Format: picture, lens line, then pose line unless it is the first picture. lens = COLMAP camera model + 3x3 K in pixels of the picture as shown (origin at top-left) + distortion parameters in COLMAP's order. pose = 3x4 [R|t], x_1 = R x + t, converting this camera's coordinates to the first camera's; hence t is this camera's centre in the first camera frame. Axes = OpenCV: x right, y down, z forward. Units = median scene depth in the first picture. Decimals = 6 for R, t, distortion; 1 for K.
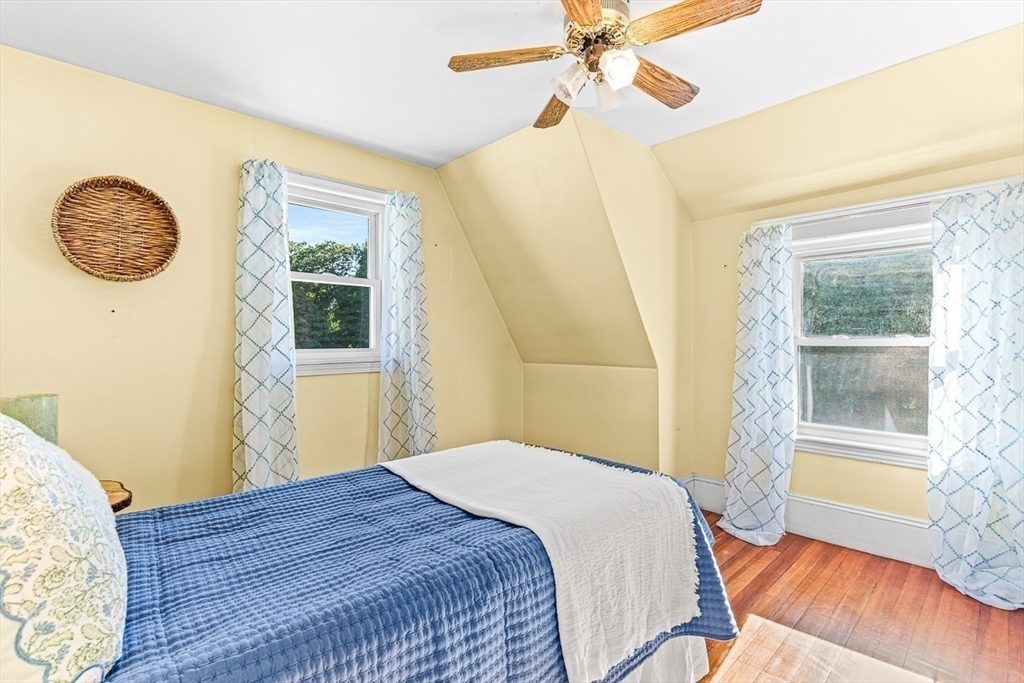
lens RADIAL K [[463.8, 0, 512.0], [0, 463.8, 341.5], [0, 0, 1]] dist [-0.000094, -0.000090]
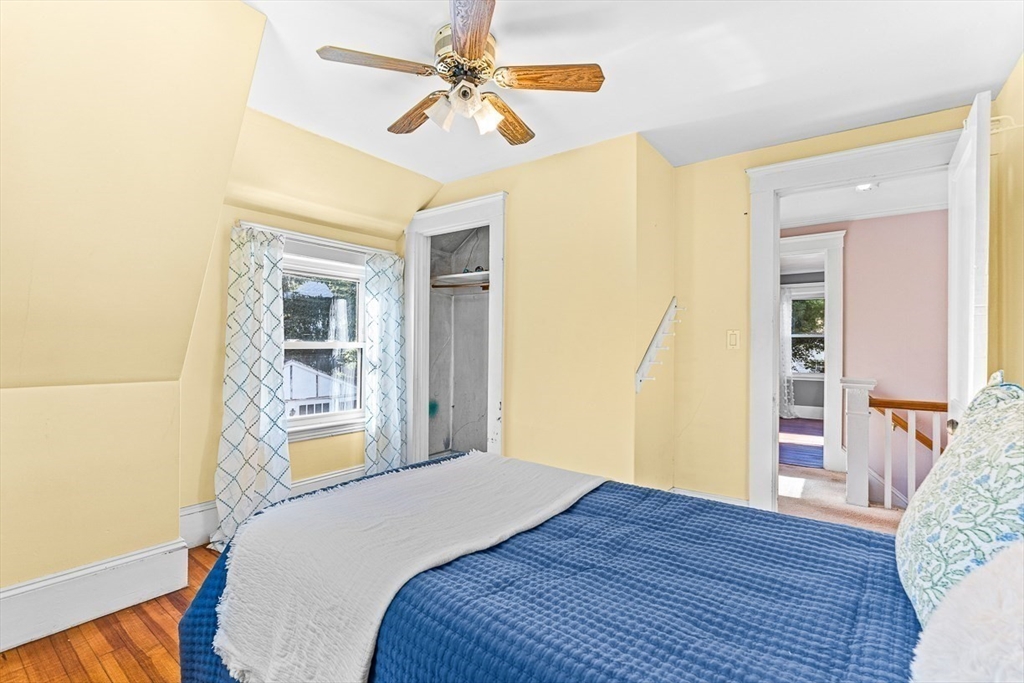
lens RADIAL K [[463.8, 0, 512.0], [0, 463.8, 341.5], [0, 0, 1]] dist [-0.000094, -0.000090]
pose [[-0.165448, 0.009592, 0.986172, -0.616114], [0.000320, 0.999953, -0.009672, 0.002088], [-0.986219, -0.001284, -0.165443, 0.726750]]
